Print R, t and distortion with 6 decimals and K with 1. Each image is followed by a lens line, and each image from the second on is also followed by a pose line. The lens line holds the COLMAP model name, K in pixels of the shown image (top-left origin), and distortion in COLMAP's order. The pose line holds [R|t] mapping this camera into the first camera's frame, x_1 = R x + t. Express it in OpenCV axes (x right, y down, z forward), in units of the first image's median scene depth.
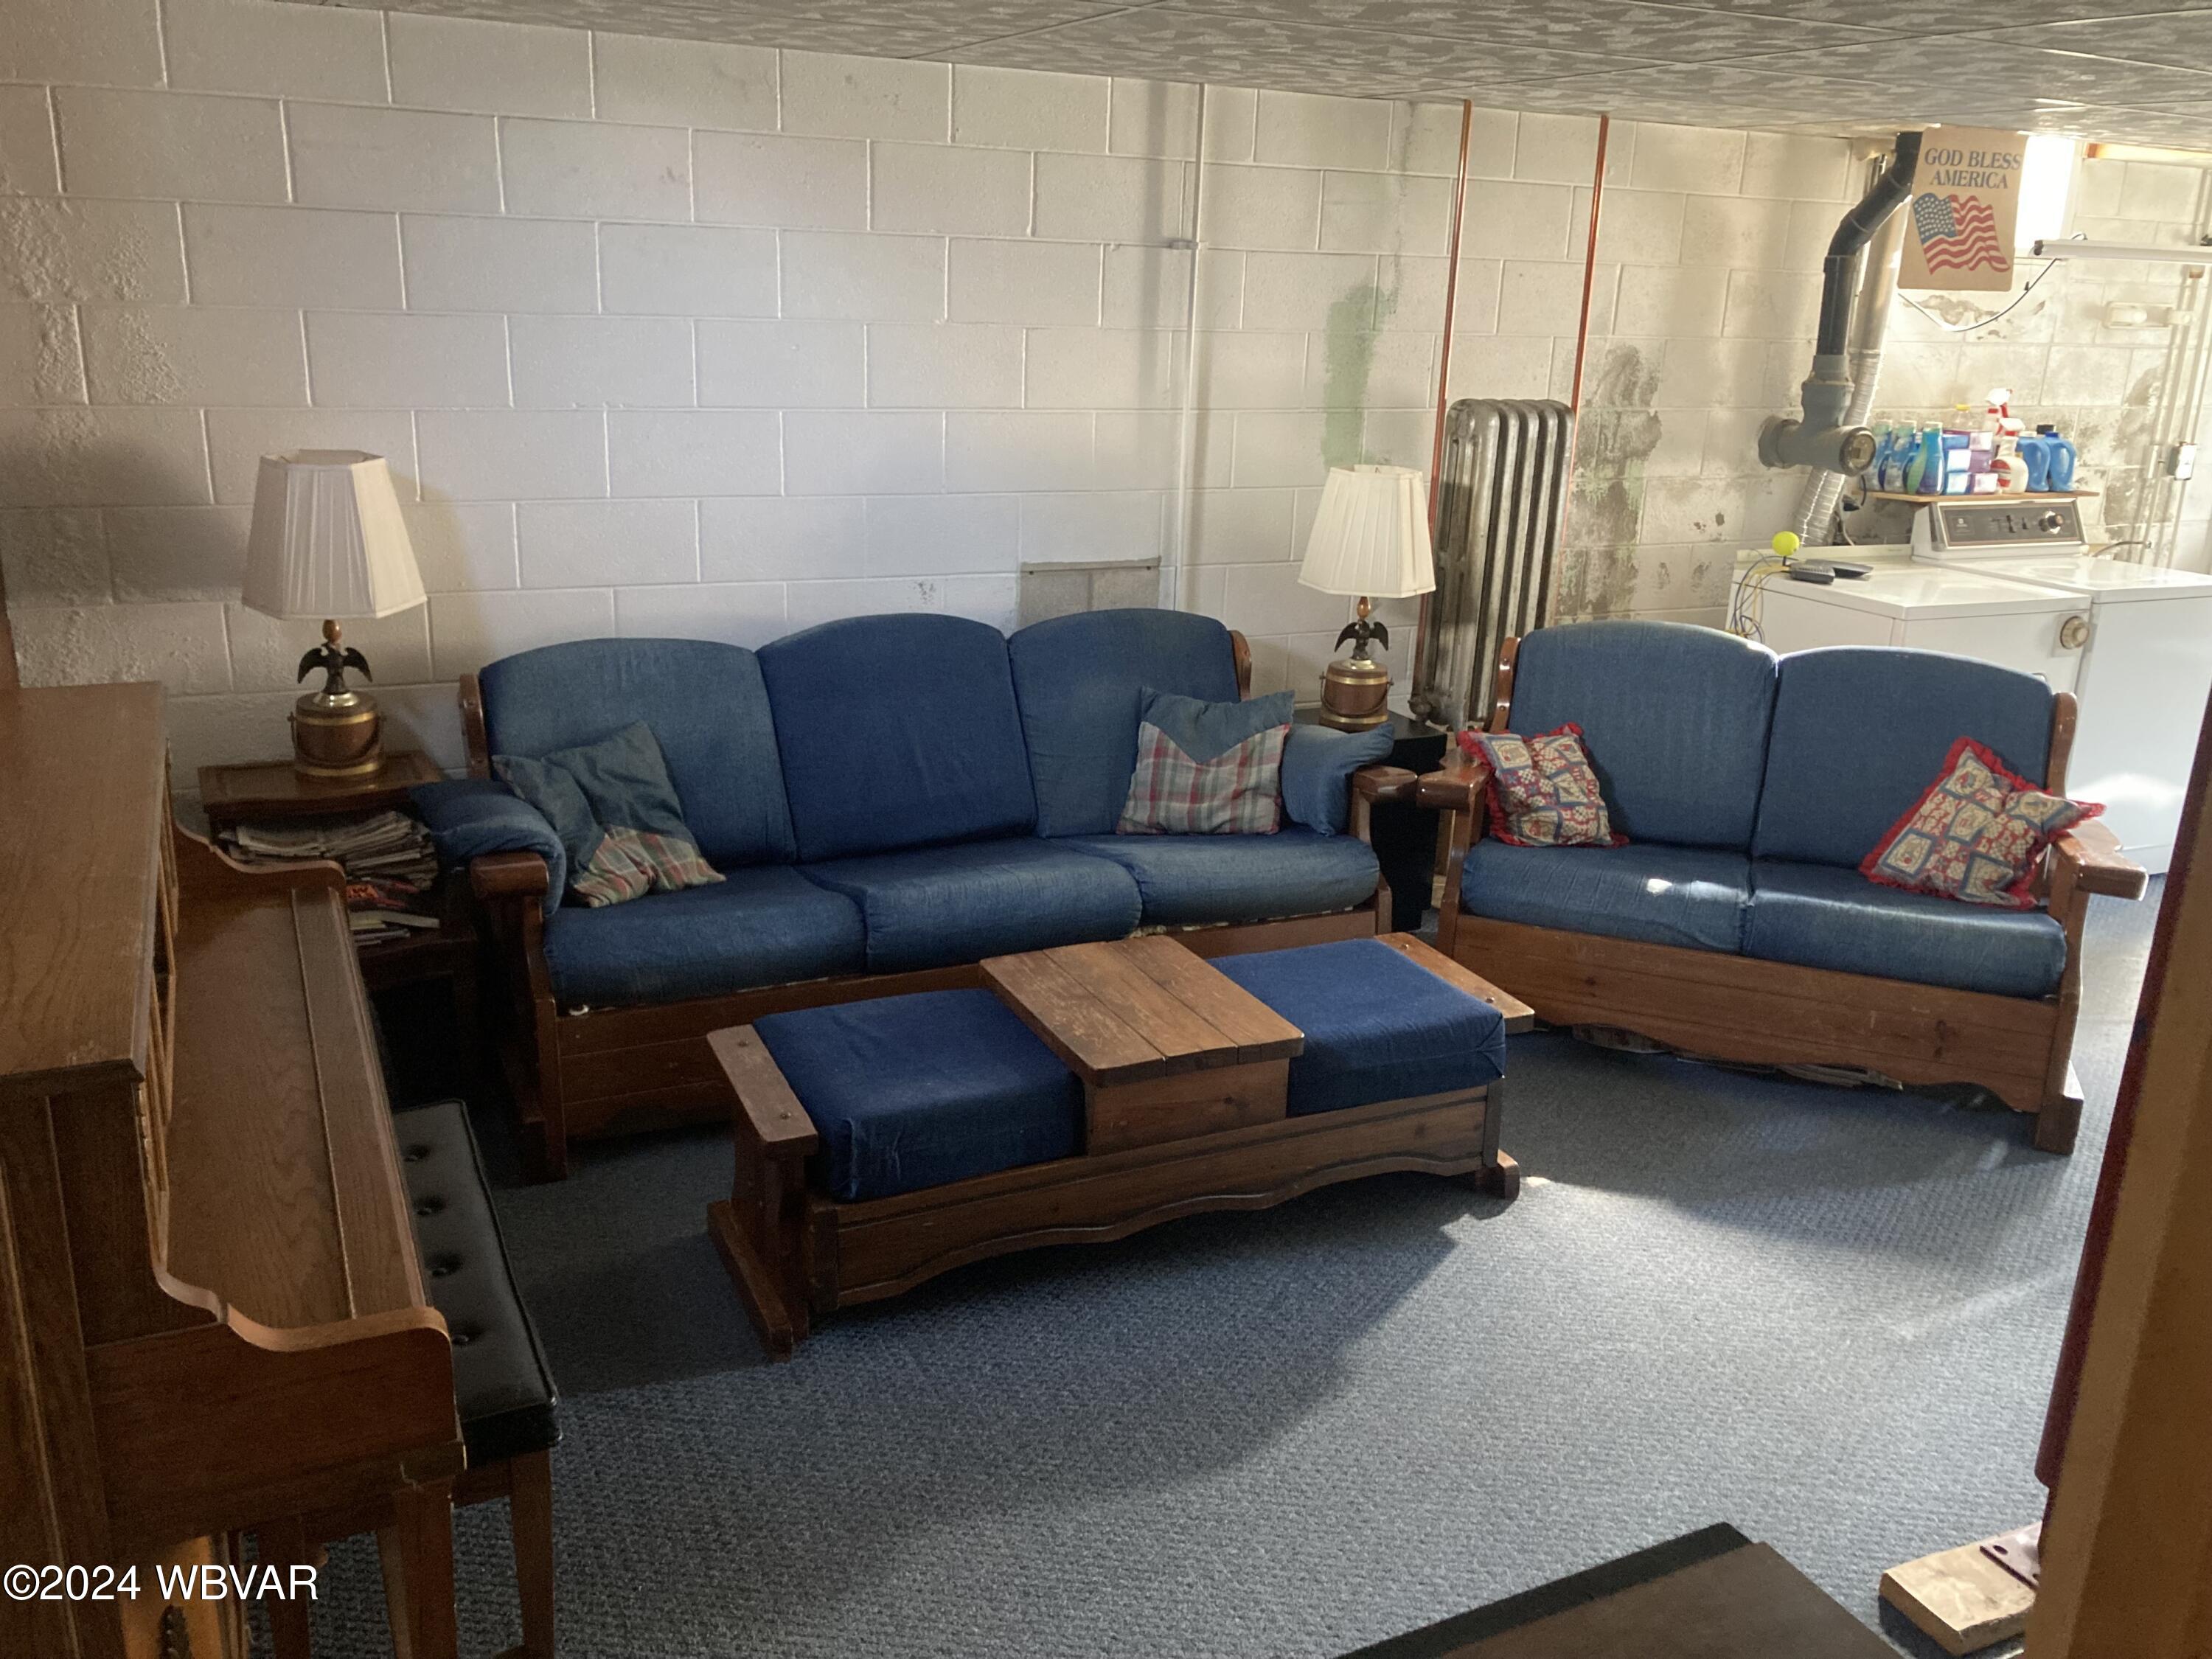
lens RADIAL K [[1812.0, 0, 1109.2], [0, 1812.0, 832.5], [0, 0, 1]] dist [0.024597, -0.024133]
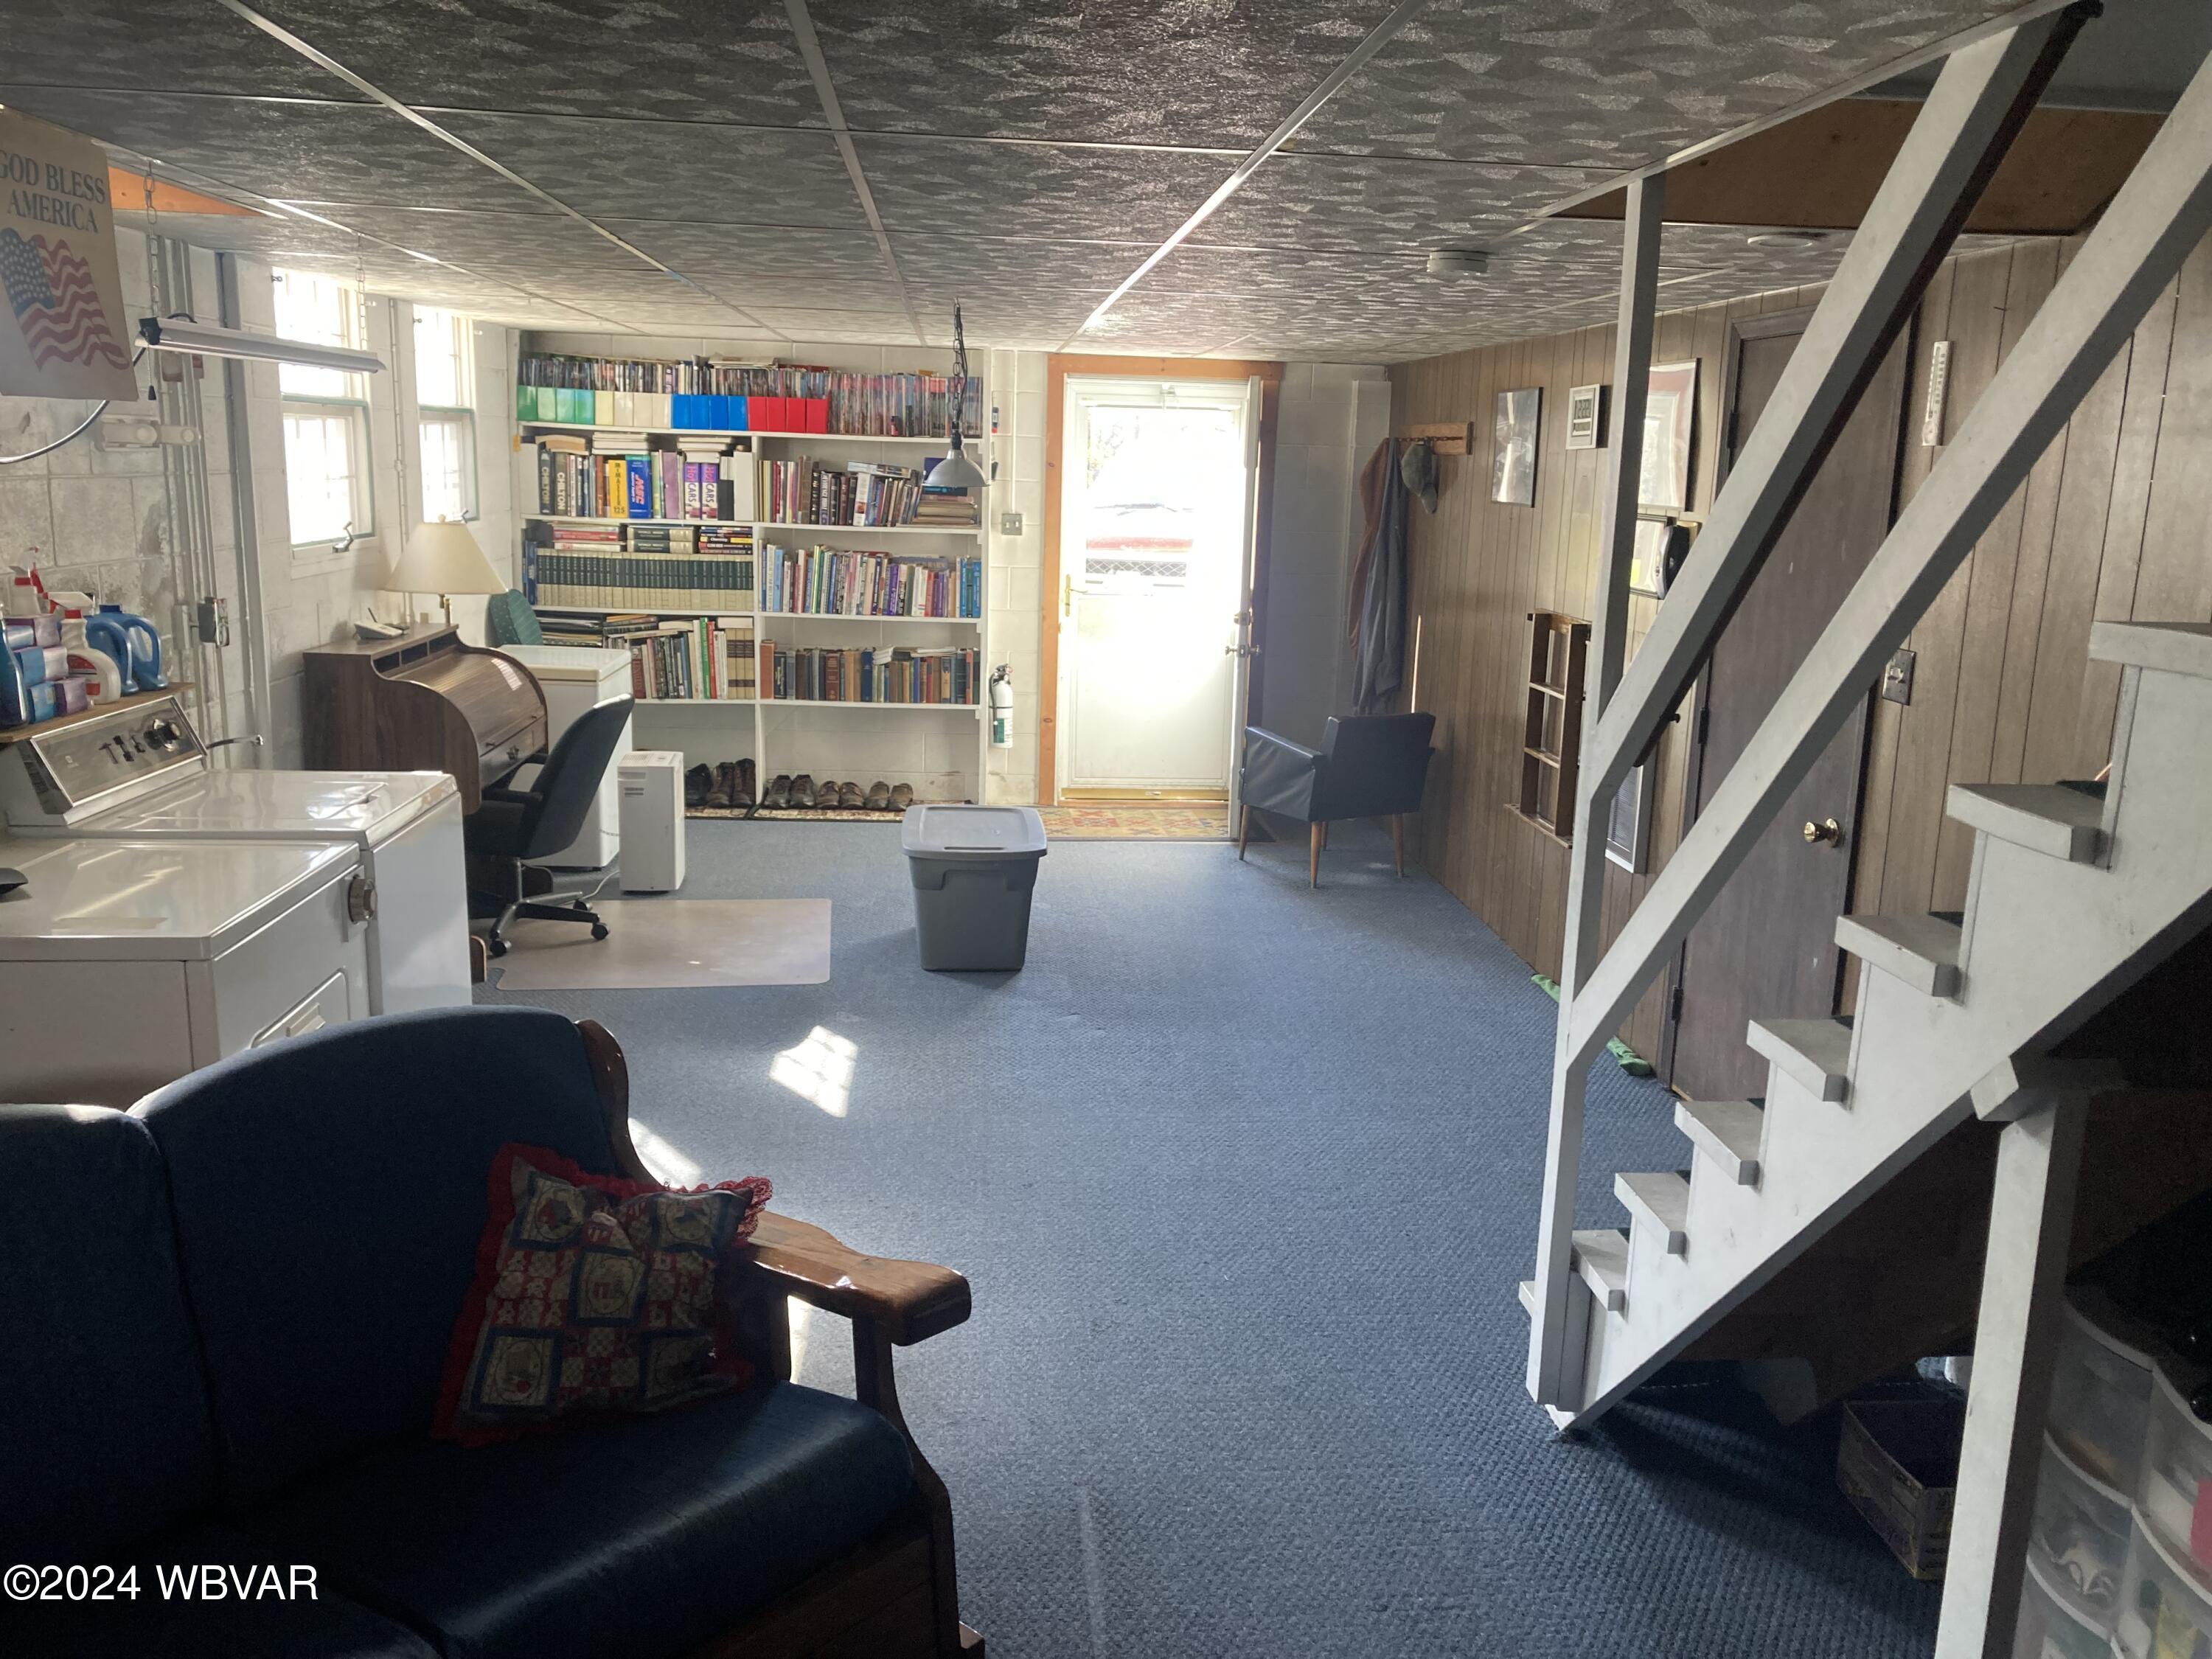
lens RADIAL K [[1812.0, 0, 1116.7], [0, 1812.0, 821.7], [0, 0, 1]] dist [0.024597, -0.024133]
pose [[0.343775, -0.205956, 0.916188, 0.014149], [0.257792, 0.958867, 0.118821, -0.149804], [-0.902974, 0.195338, 0.382729, 0.497799]]
